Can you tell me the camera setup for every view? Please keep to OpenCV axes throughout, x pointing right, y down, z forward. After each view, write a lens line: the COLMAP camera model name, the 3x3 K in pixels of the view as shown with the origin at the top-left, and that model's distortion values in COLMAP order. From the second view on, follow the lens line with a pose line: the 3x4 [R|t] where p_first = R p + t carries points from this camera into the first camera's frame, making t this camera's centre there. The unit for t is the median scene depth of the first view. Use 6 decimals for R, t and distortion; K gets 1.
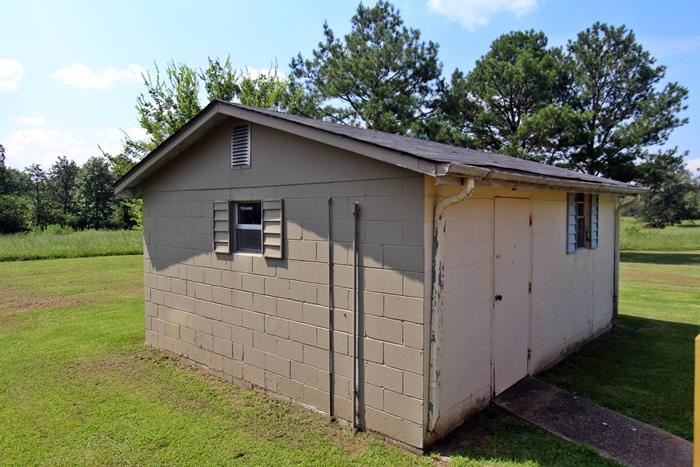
lens RADIAL K [[475.9, 0, 347.0], [0, 475.9, 228.7], [0, 0, 1]] dist [-0.011423, -0.000932]
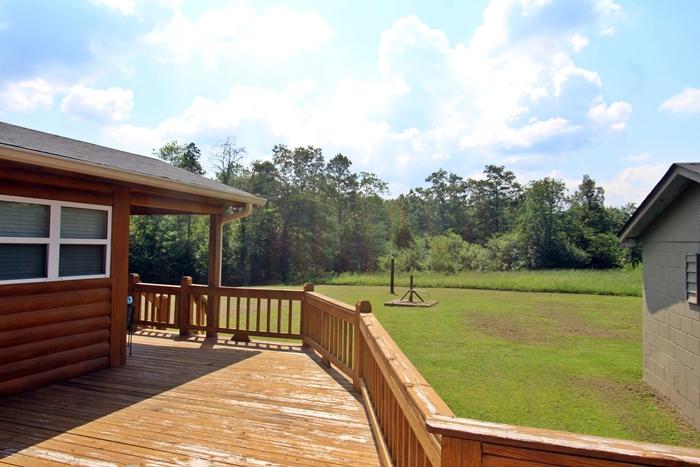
lens RADIAL K [[501.5, 0, 348.9], [0, 501.5, 232.9], [0, 0, 1]] dist [0.004952, 0.002503]
pose [[0.440738, -0.008471, -0.897596, 0.318885], [-0.050157, 0.998161, -0.034048, -0.021994], [0.896233, 0.060027, 0.439502, -0.136423]]
